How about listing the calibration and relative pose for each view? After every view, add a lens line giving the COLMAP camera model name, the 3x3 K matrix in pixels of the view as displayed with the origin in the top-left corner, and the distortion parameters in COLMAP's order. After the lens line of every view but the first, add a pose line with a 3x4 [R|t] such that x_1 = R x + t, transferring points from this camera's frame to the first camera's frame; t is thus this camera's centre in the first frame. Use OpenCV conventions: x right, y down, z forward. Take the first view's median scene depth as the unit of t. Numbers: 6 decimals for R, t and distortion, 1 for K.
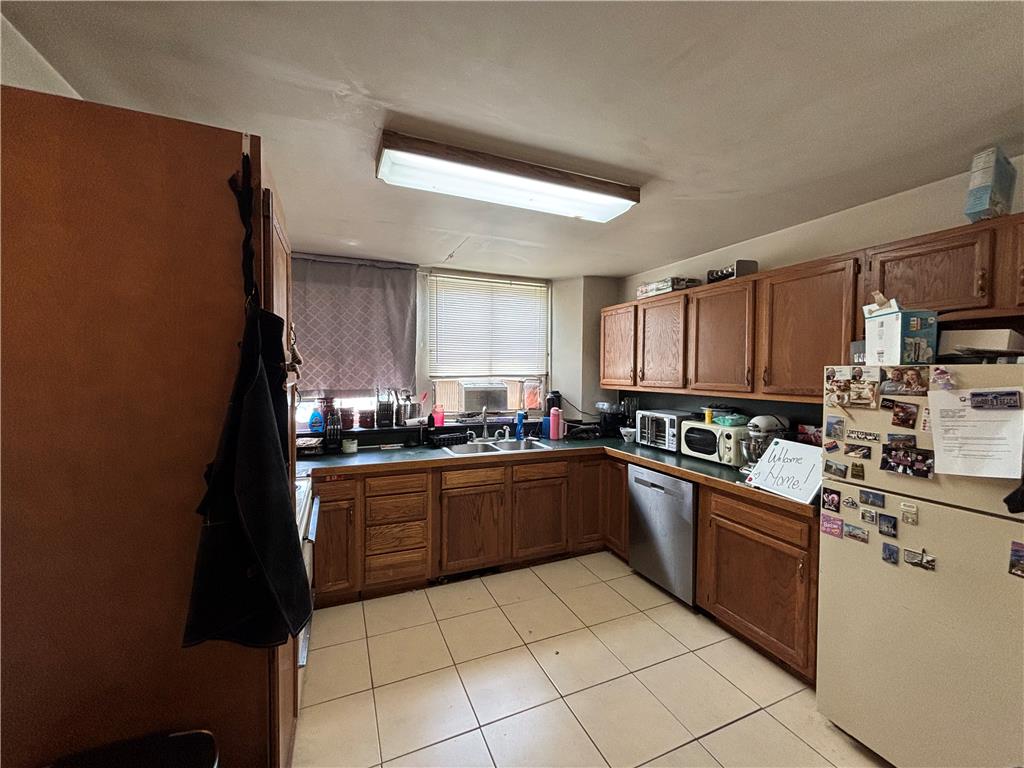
lens RADIAL K [[409.9, 0, 512.0], [0, 409.9, 384.0], [0, 0, 1]] dist [-0.000354, -0.000018]
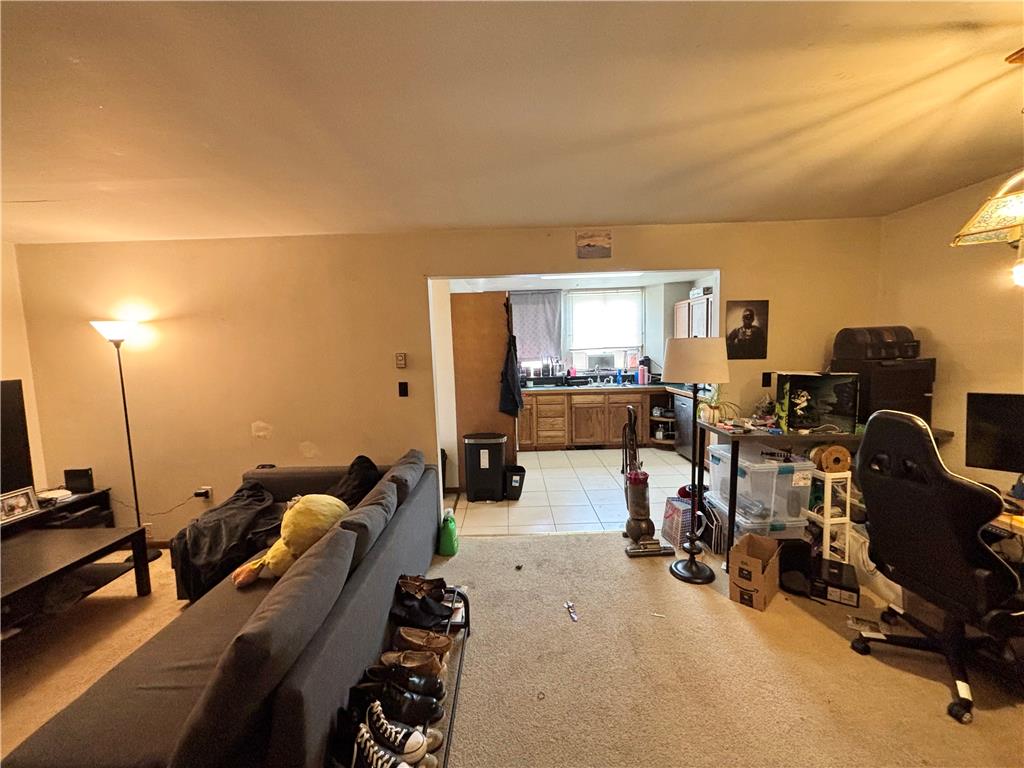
lens RADIAL K [[409.8, 0, 508.6], [0, 409.8, 380.0], [0, 0, 1]] dist [-0.000741, -0.000034]
pose [[0.916335, -0.003032, -0.400402, 0.308410], [0.024935, 0.998463, 0.049505, 0.020879], [0.399636, -0.055347, 0.915002, -0.857825]]
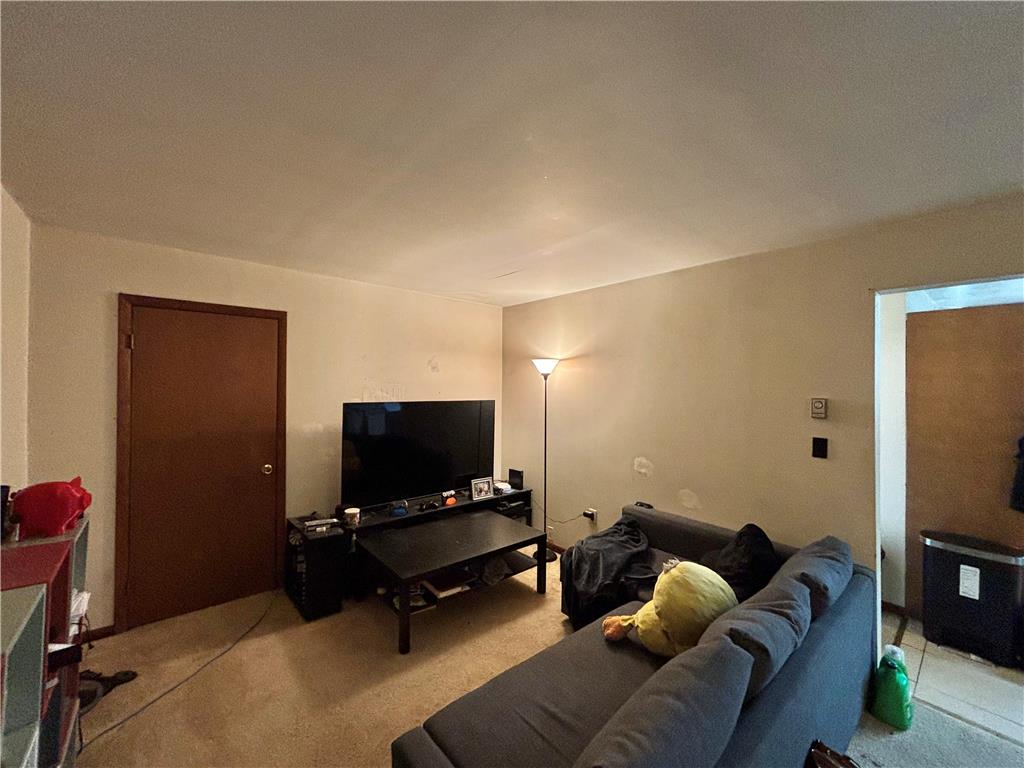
lens RADIAL K [[409.9, 0, 512.0], [0, 409.9, 384.0], [0, 0, 1]] dist [-0.000354, -0.000018]
pose [[0.293871, -0.004542, -0.955834, 0.214961], [-0.043374, 0.998895, -0.018082, 0.010144], [0.954861, 0.046773, 0.293349, -0.796246]]
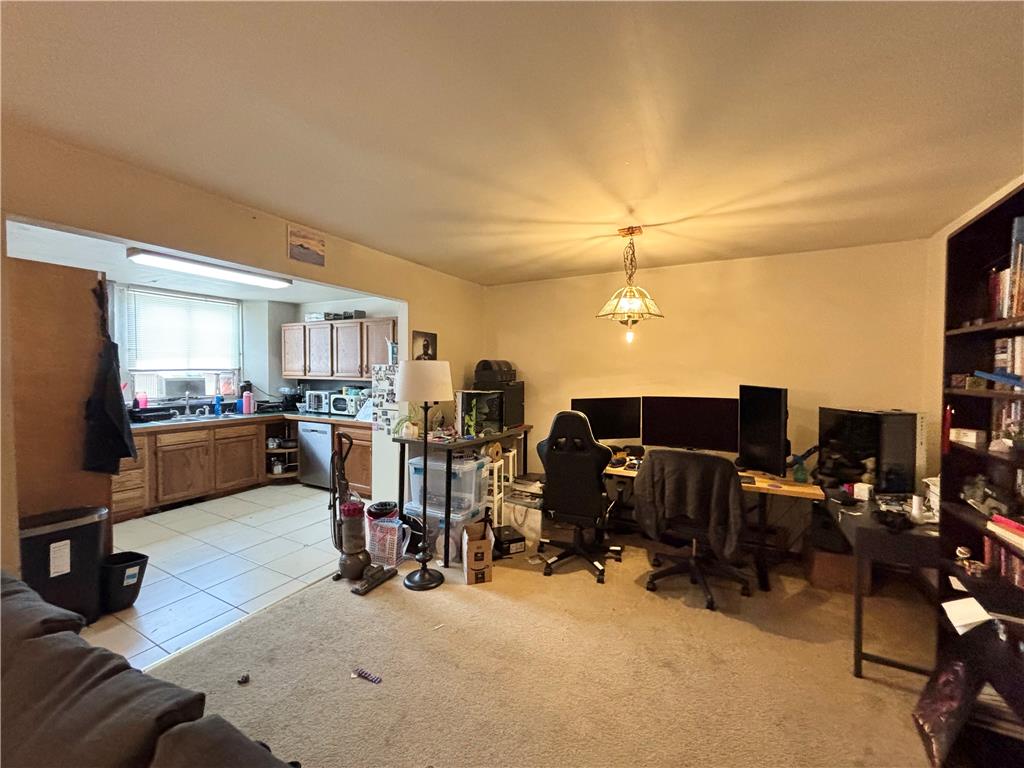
lens RADIAL K [[413.7, 0, 508.3], [0, 413.7, 378.9], [0, 0, 1]] dist [0.001333, 0.000279]
pose [[0.785592, -0.015800, 0.618543, -0.080111], [0.018132, 0.999832, 0.002511, 0.027759], [-0.618479, 0.009243, 0.785747, -0.789574]]
